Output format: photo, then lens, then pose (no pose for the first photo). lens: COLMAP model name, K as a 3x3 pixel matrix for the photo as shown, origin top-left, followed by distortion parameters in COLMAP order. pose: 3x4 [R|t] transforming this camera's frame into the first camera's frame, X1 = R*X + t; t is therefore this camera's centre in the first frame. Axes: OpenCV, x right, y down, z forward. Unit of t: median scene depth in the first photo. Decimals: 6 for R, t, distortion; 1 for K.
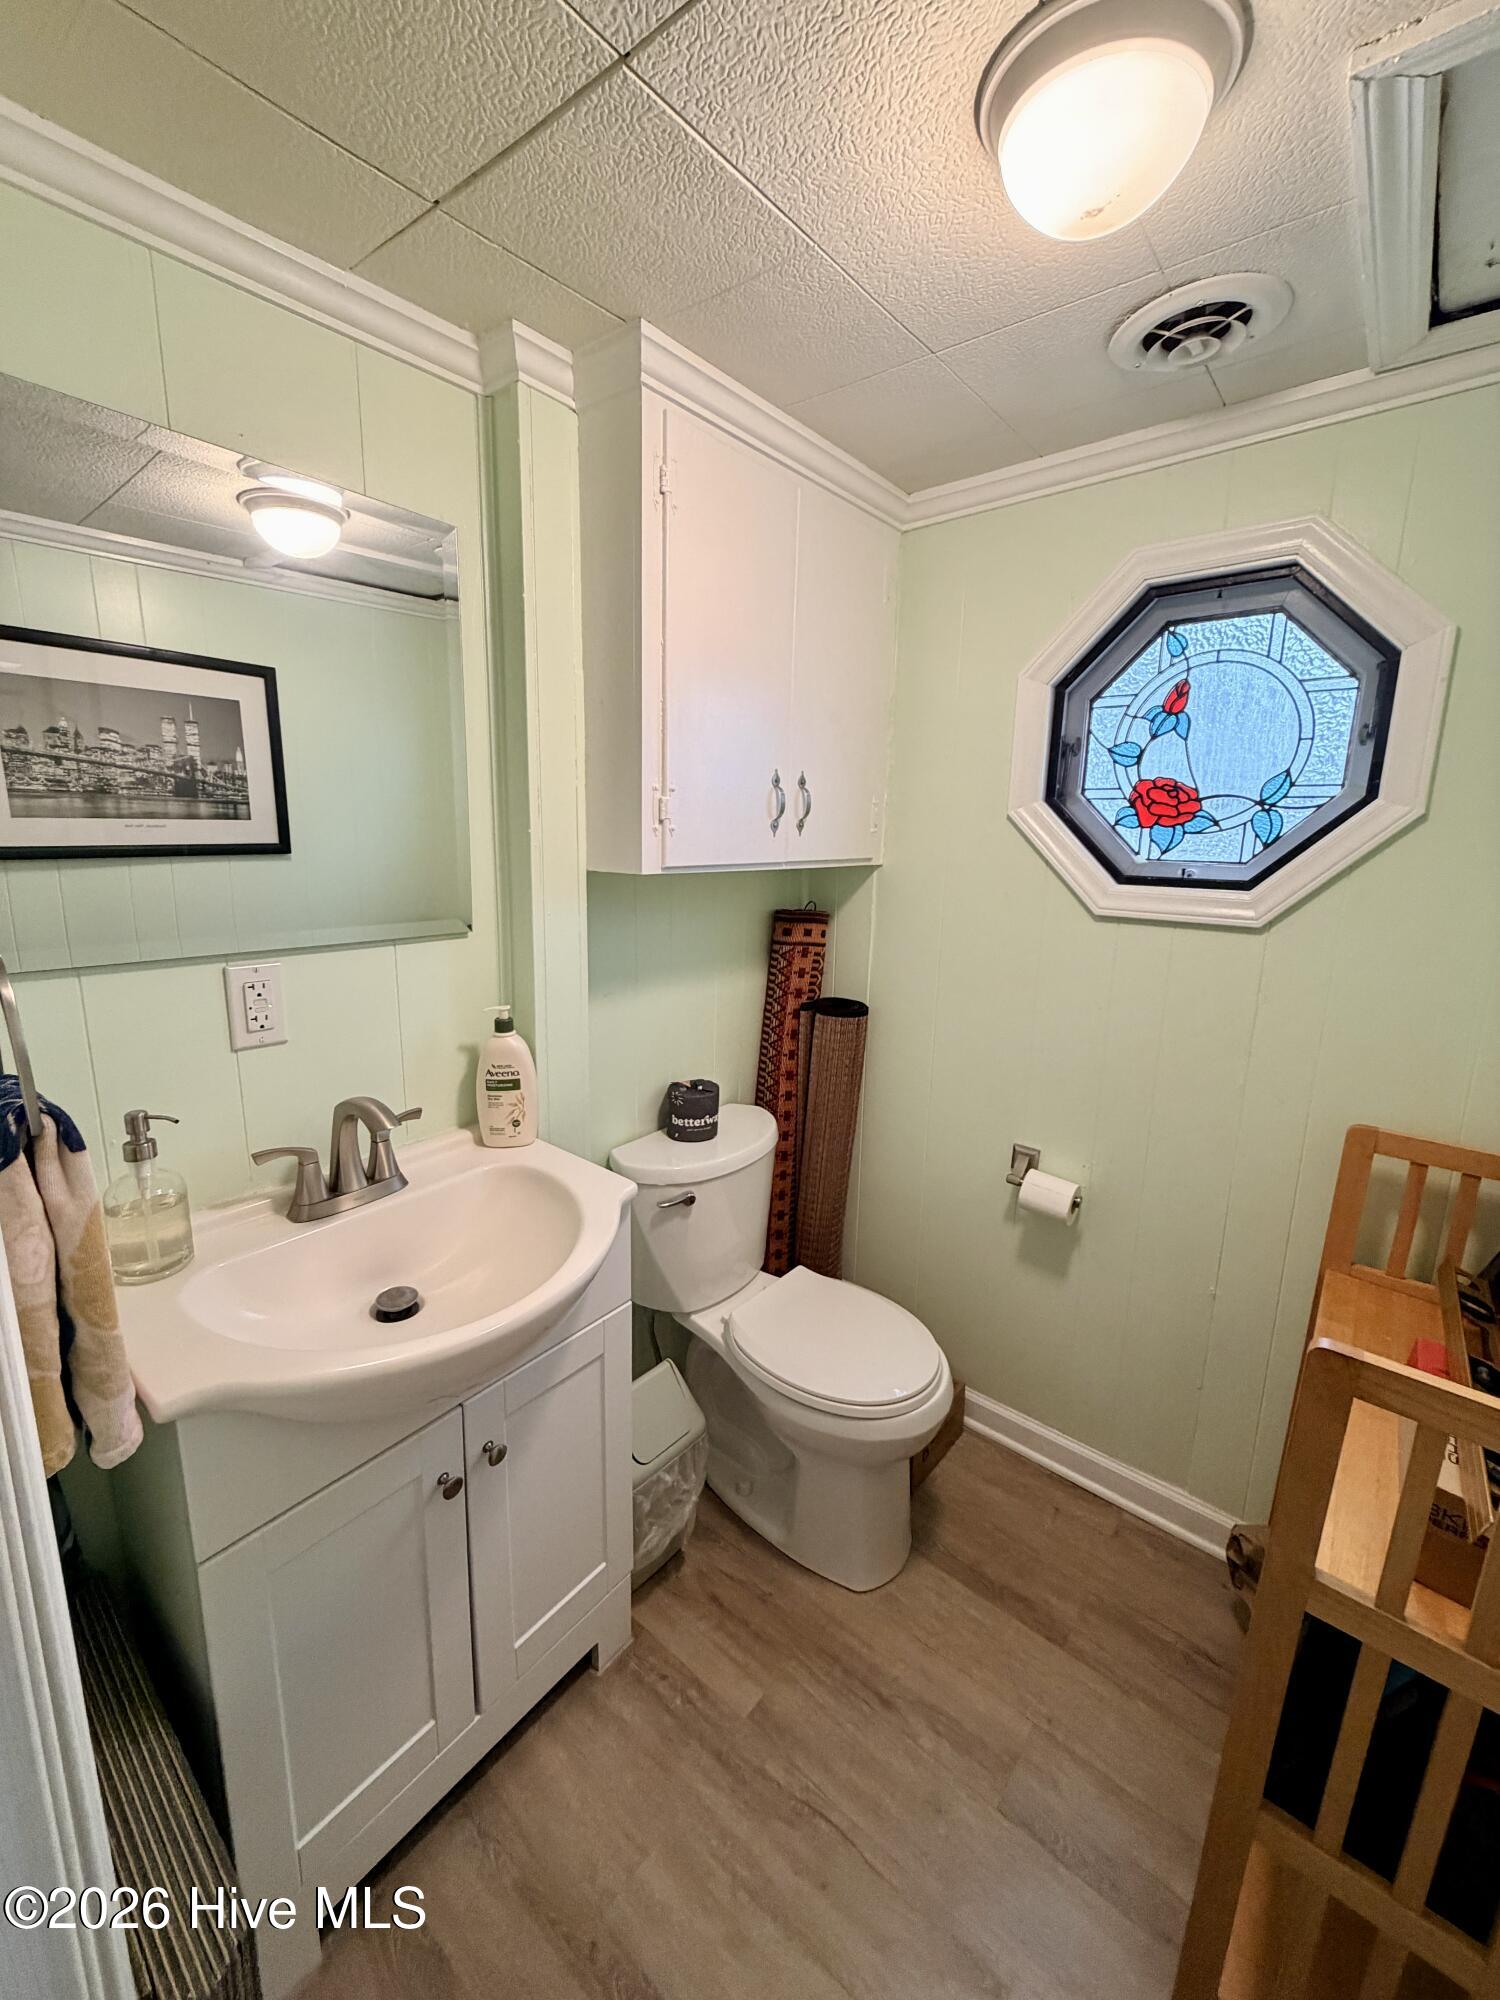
lens RADIAL K [[795.8, 0, 750.0], [0, 795.8, 1000.0], [0, 0, 1]] dist [-0.000885, 0.000224]
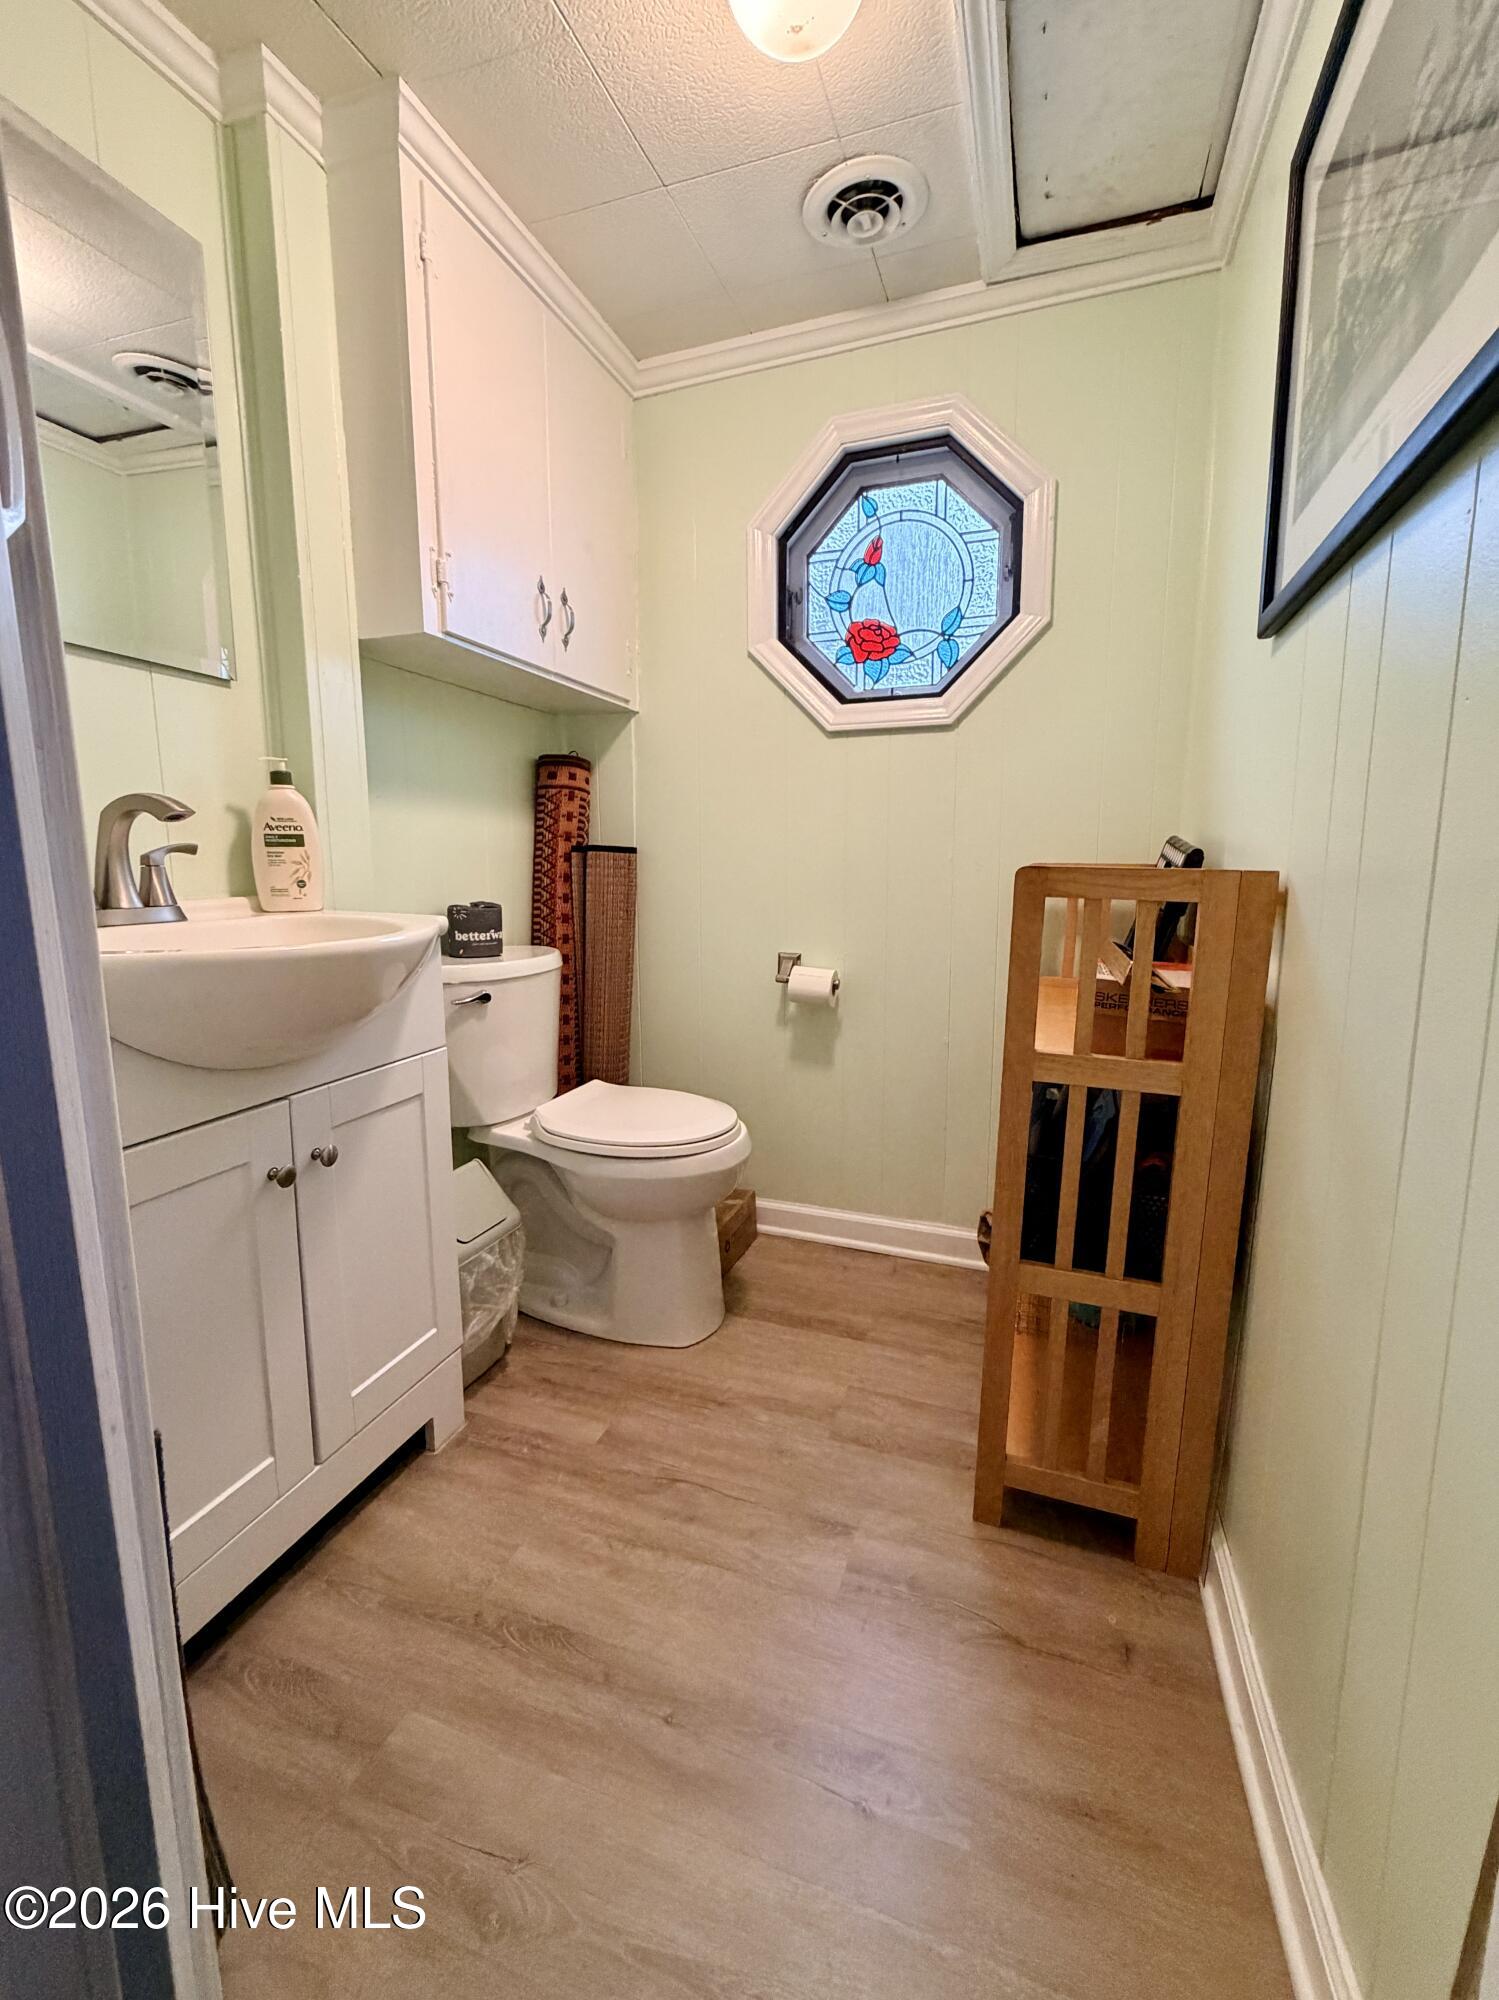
lens RADIAL K [[831.7, 0, 749.5], [0, 831.7, 1000.0], [0, 0, 1]] dist [-0.000379, -0.000101]
pose [[0.942554, -0.074995, 0.325526, -0.104906], [0.089646, 0.995515, -0.030220, 0.321074], [-0.321800, 0.057666, 0.945050, -0.096733]]
